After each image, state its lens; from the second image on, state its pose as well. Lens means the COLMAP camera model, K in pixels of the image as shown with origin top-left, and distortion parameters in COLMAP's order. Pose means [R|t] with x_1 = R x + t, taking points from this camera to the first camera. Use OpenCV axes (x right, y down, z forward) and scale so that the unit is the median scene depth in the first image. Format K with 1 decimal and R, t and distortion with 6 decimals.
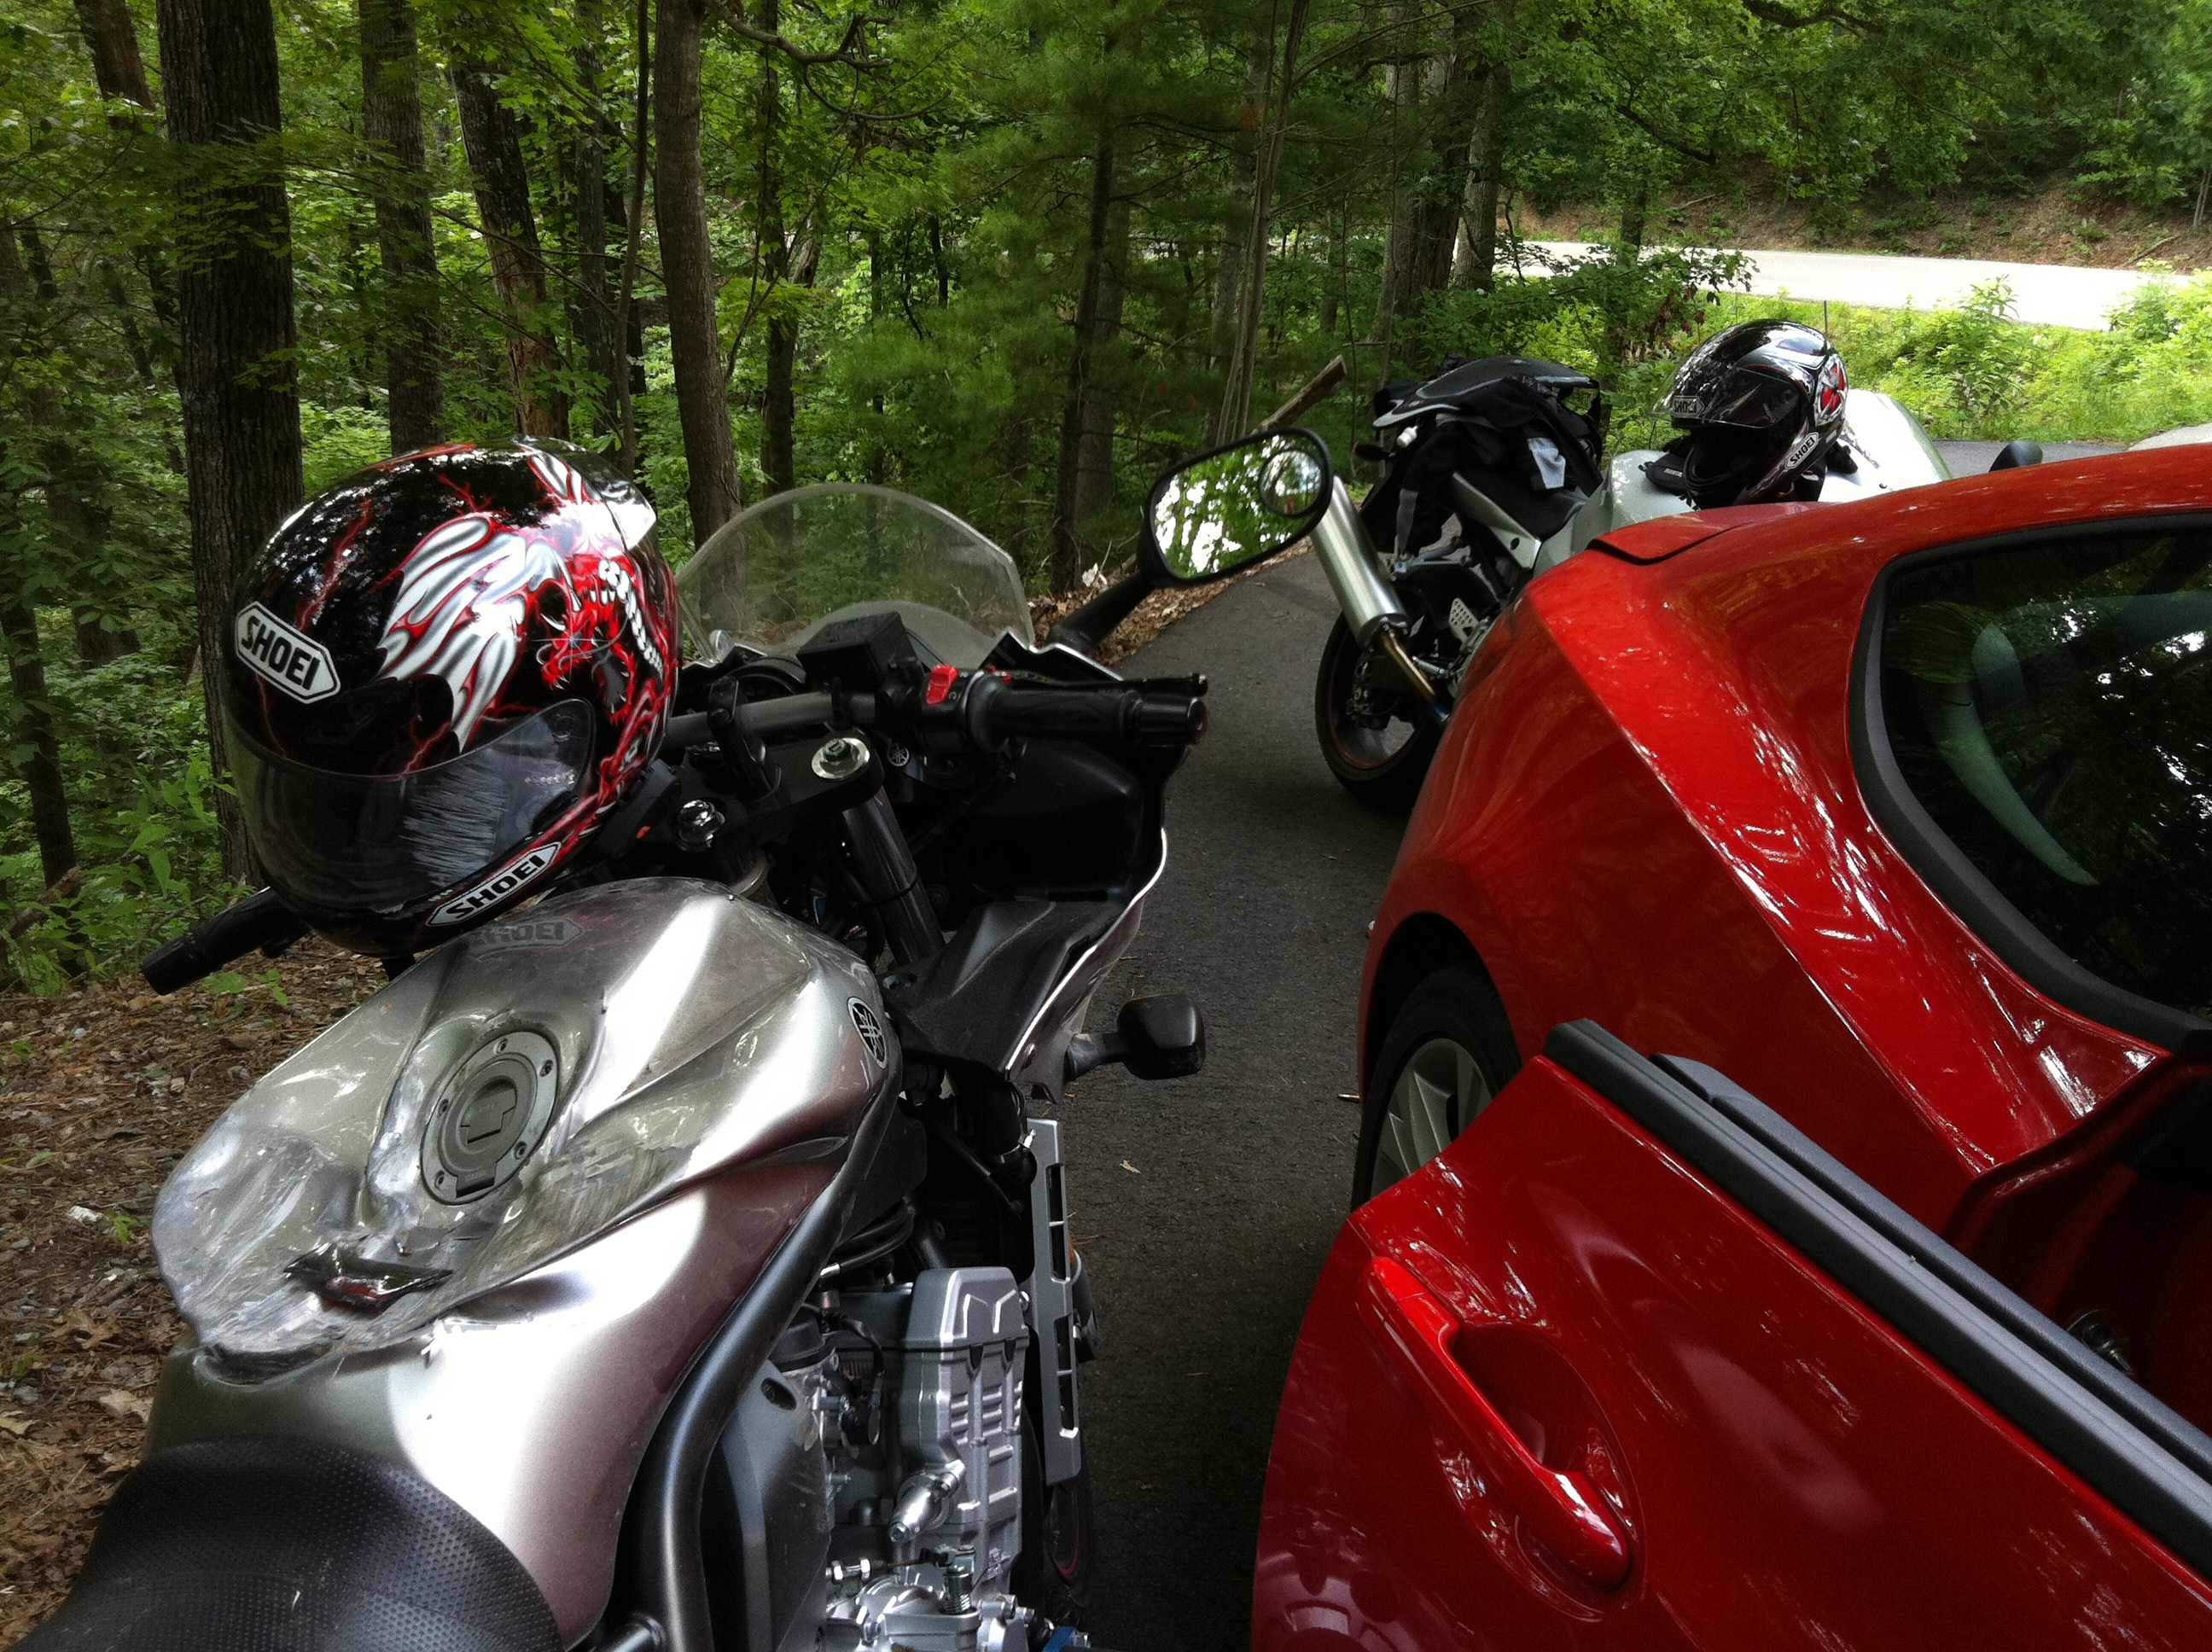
lens RADIAL K [[2022.9, 0, 1156.6], [0, 2022.9, 827.1], [0, 0, 1]] dist [0.032763, 0.007058]
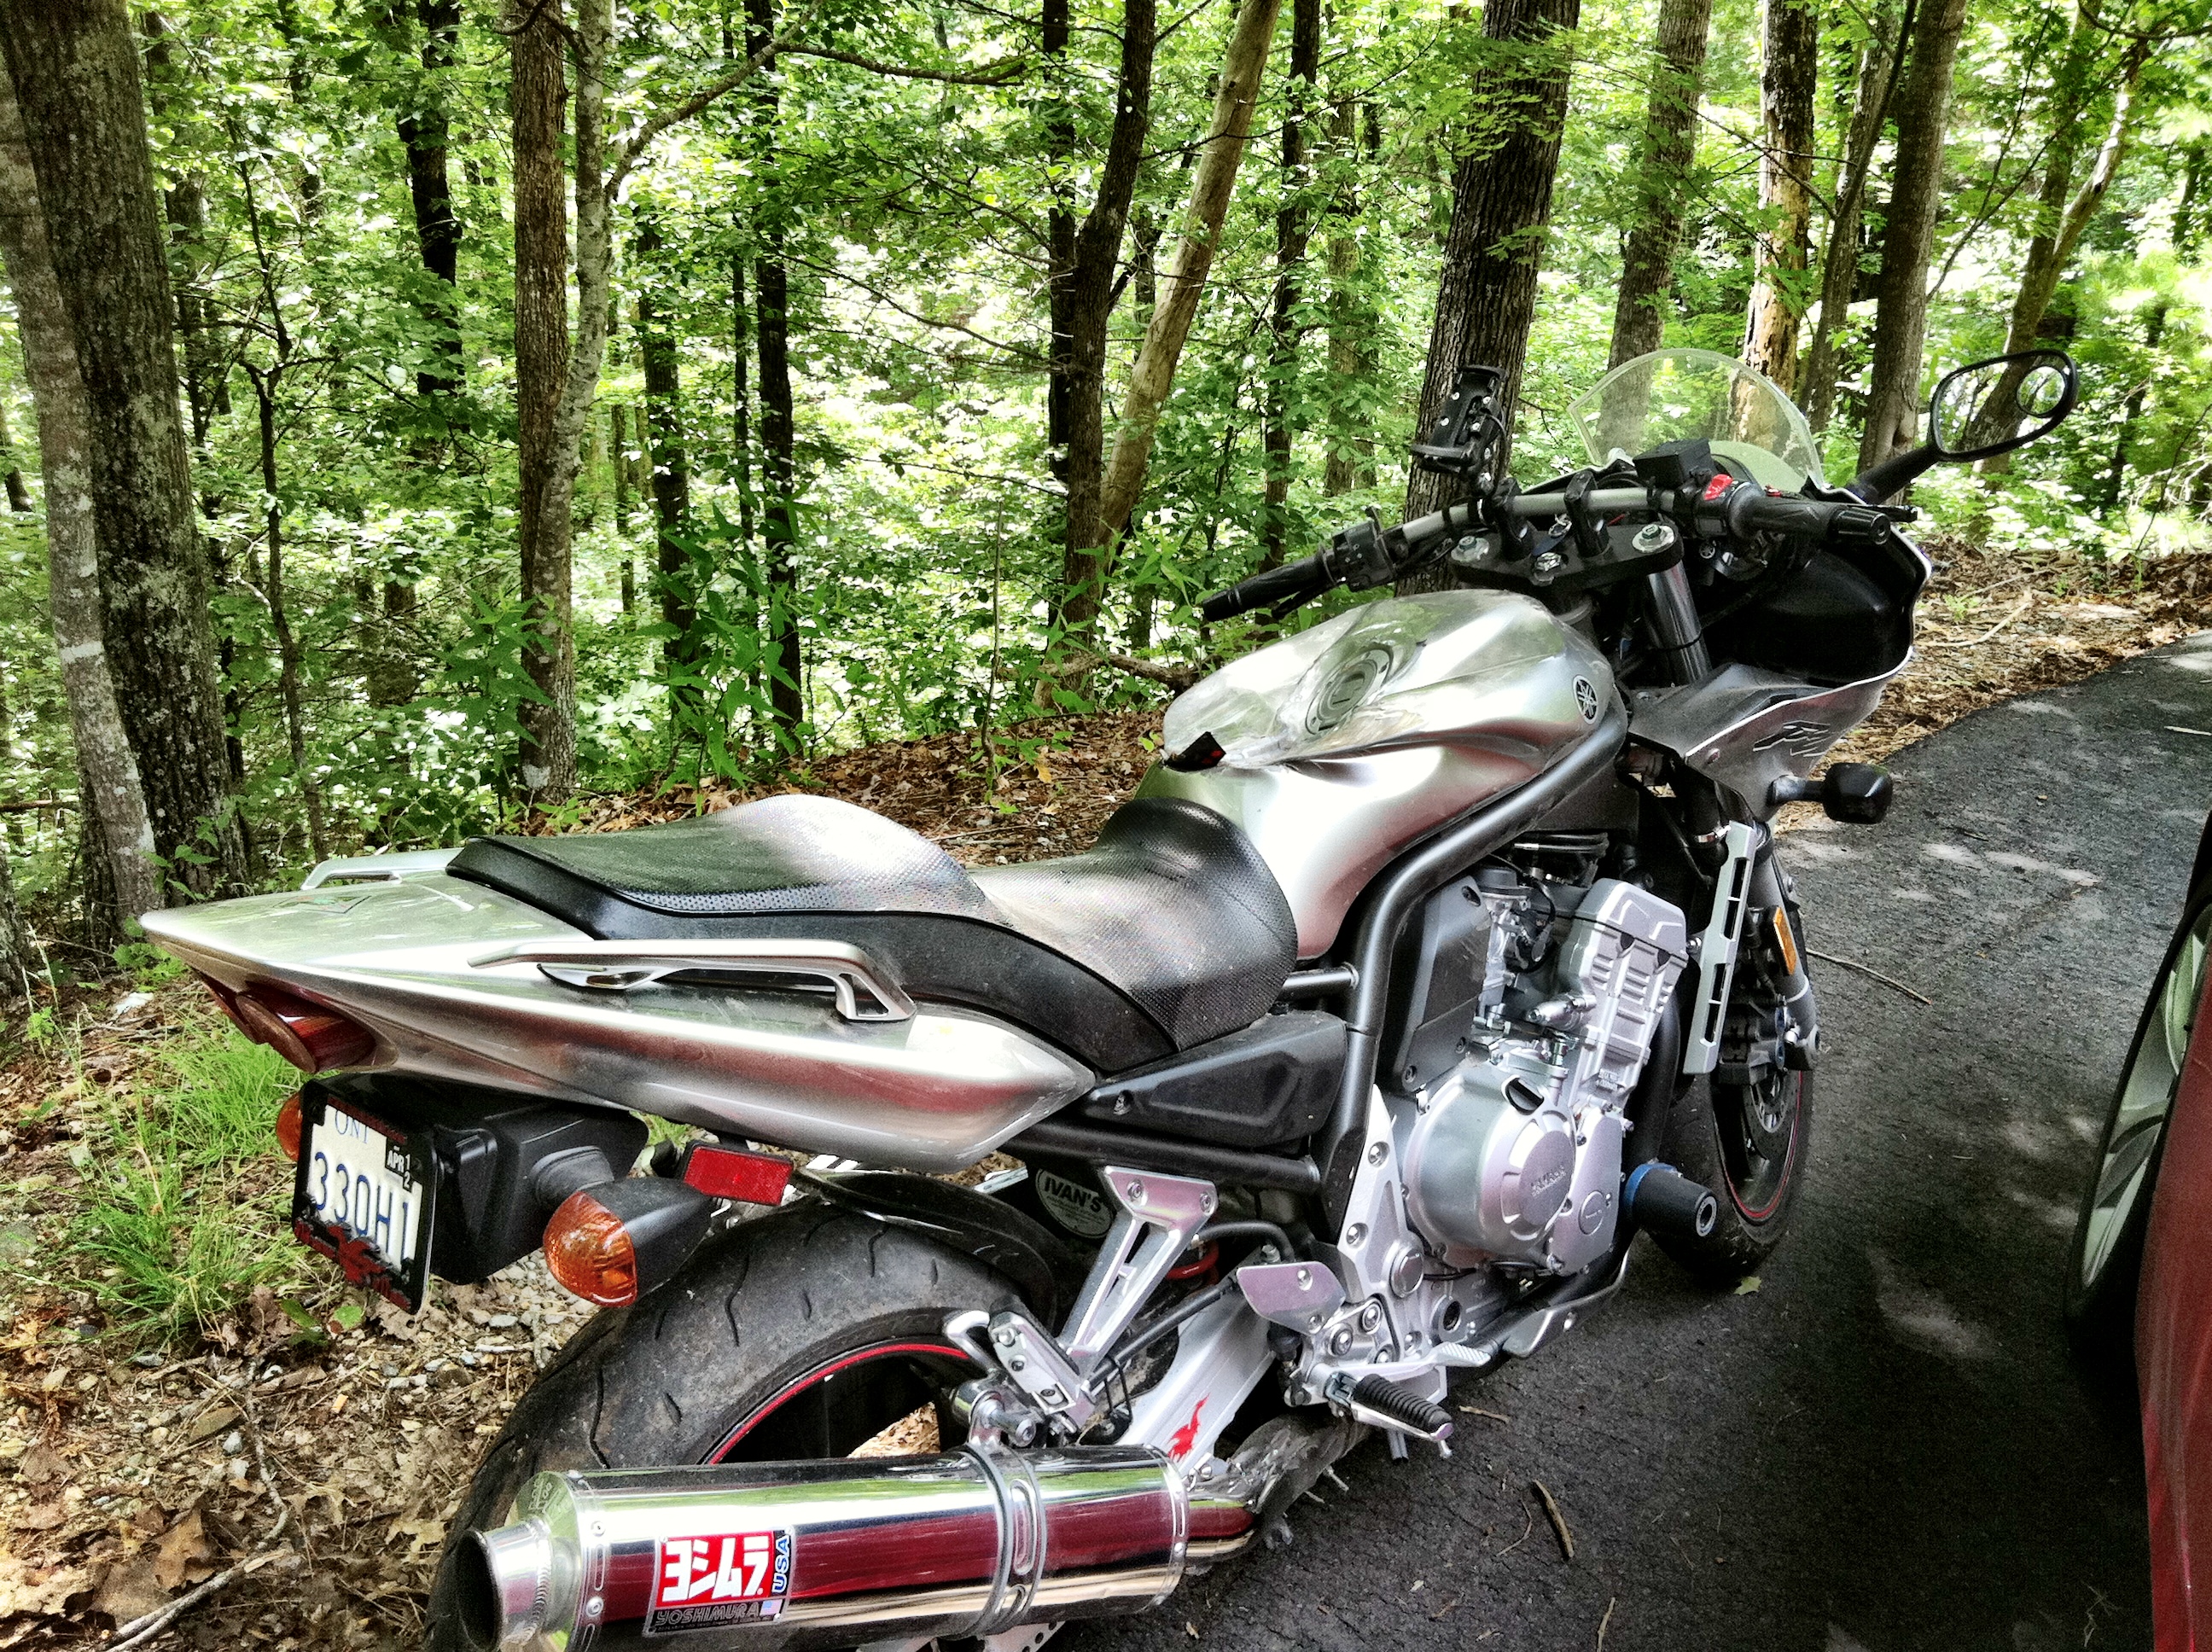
lens RADIAL K [[2081.6, 0, 1106.0], [0, 2081.6, 826.0], [0, 0, 1]] dist [0.038513, -0.097231]
pose [[0.816194, 0.231979, -0.529163, 0.364659], [-0.209583, 0.972350, 0.103001, 0.094696], [0.538426, 0.026835, 0.842245, -0.461951]]
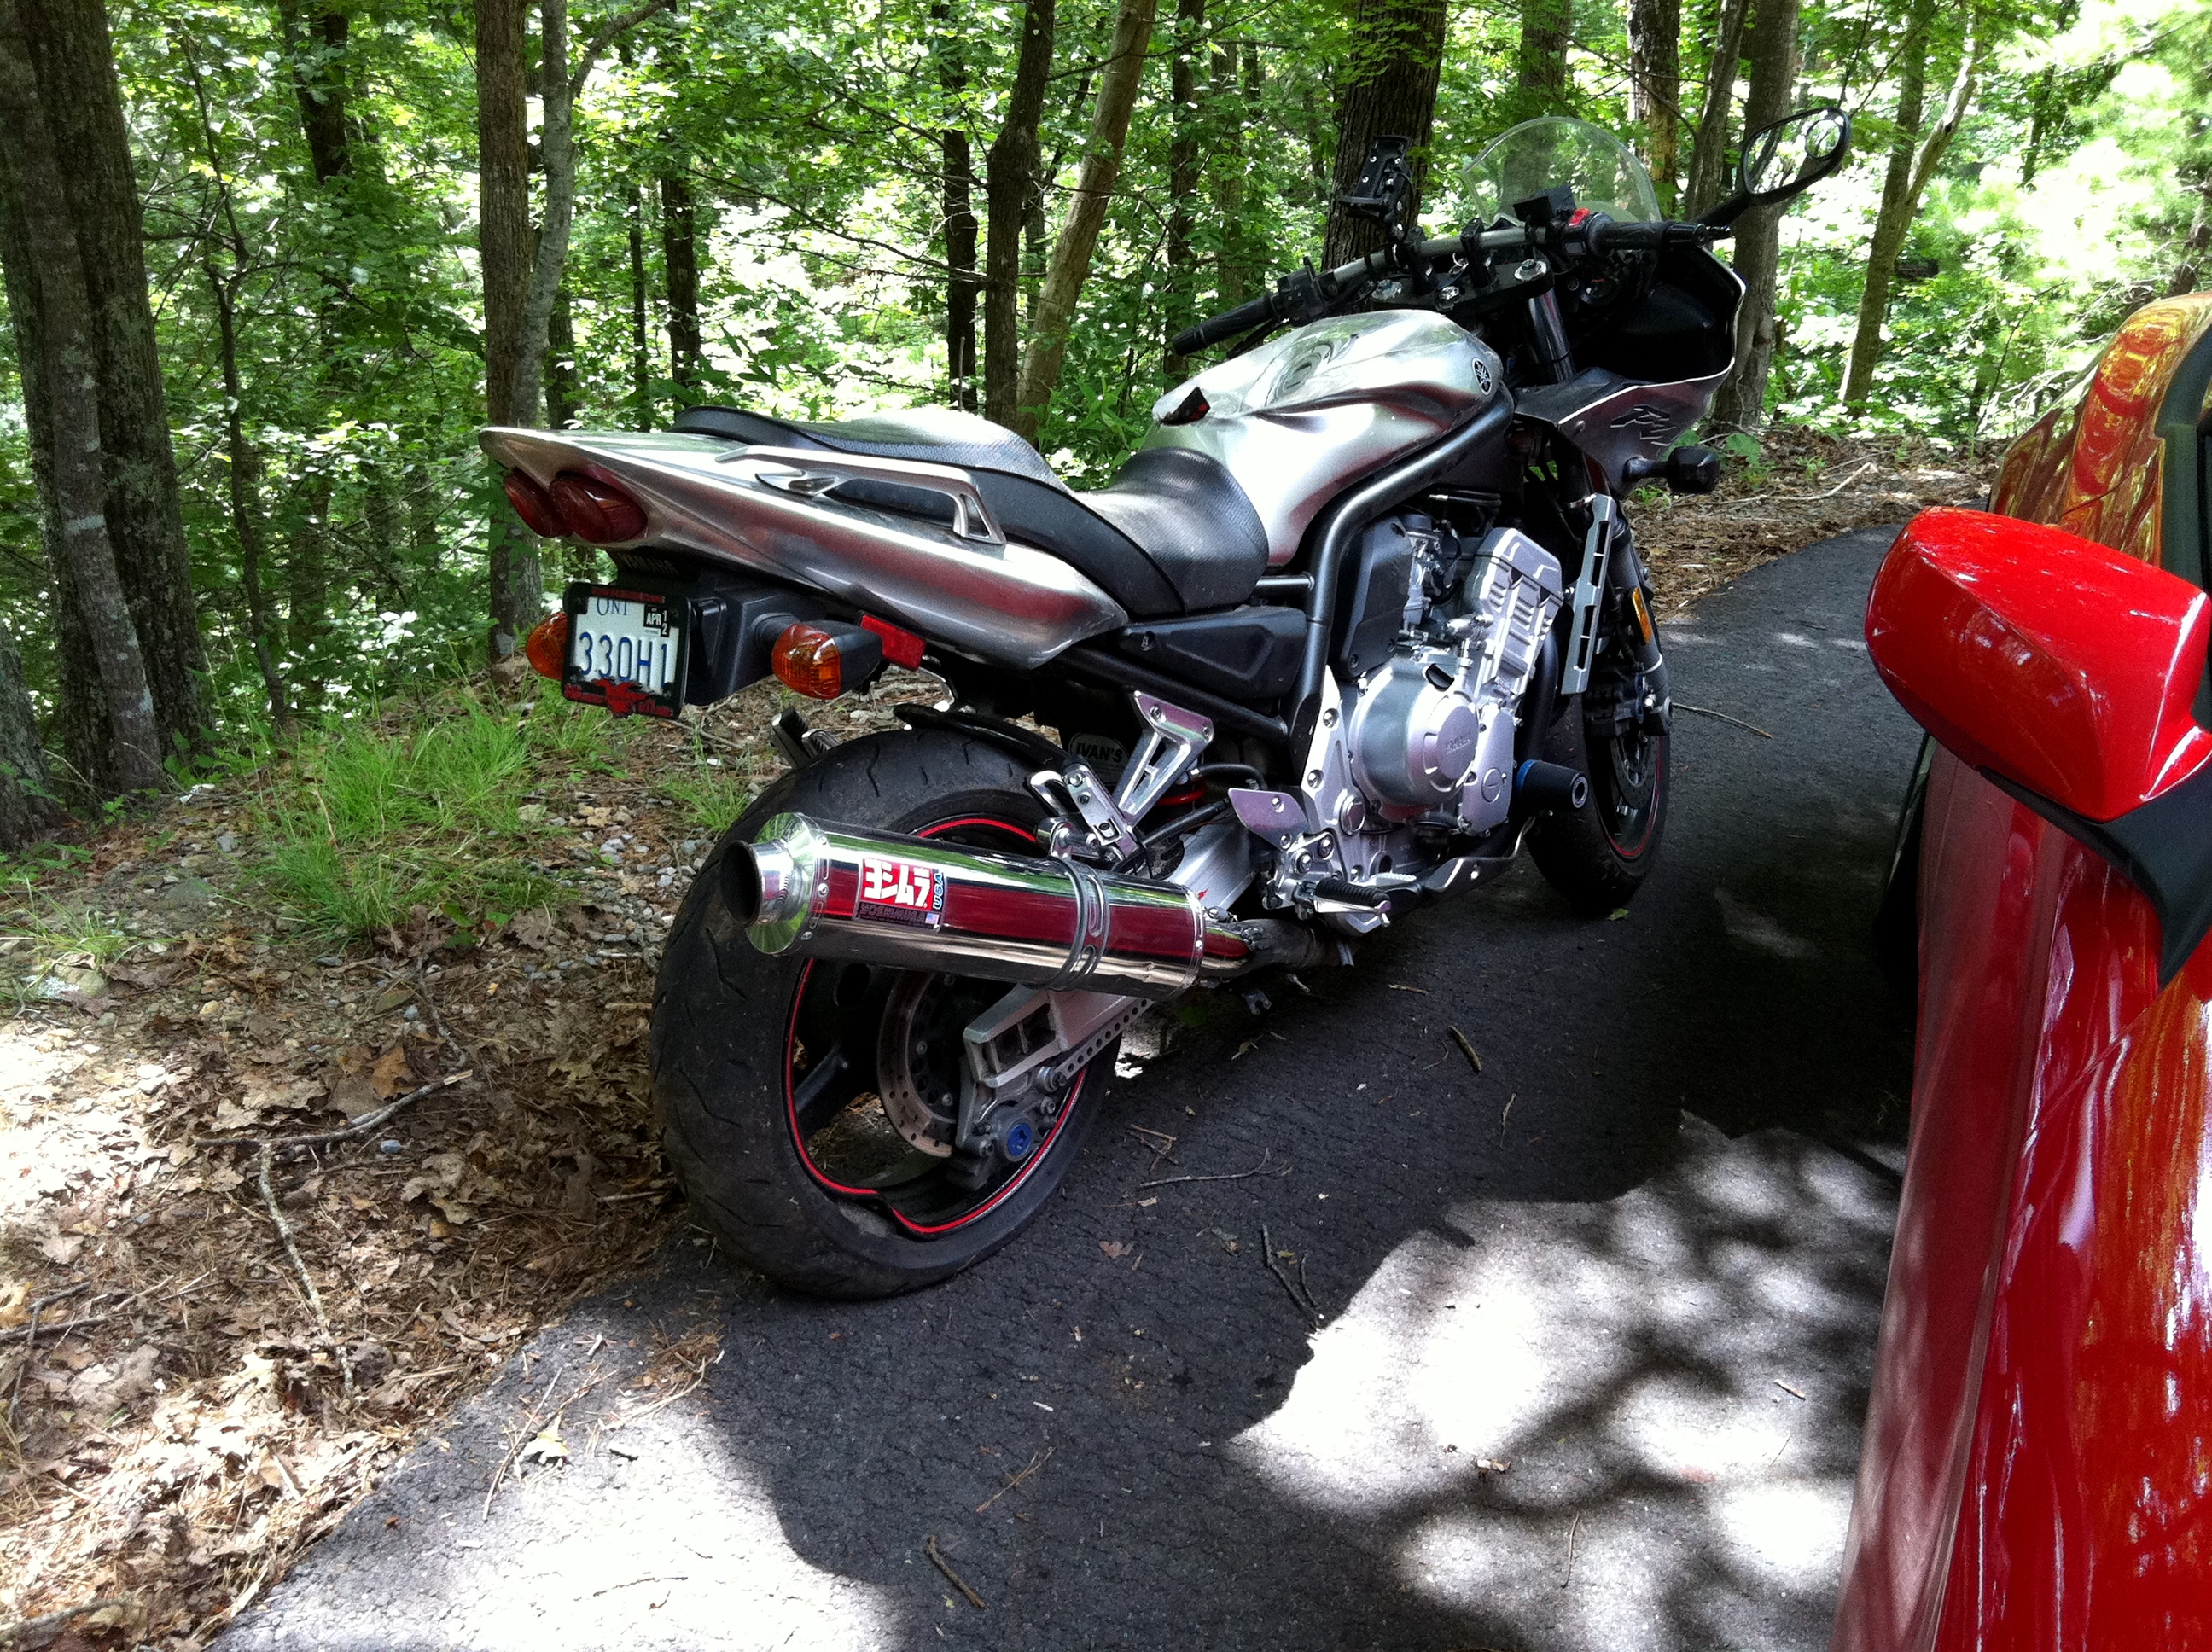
lens RADIAL K [[2095.7, 0, 1083.8], [0, 2095.7, 844.3], [0, 0, 1]] dist [0.100209, -0.265886]
pose [[0.843574, 0.221248, -0.489318, 0.557094], [-0.193132, 0.975212, 0.107993, 0.349436], [0.501082, 0.003403, 0.865393, -0.858684]]
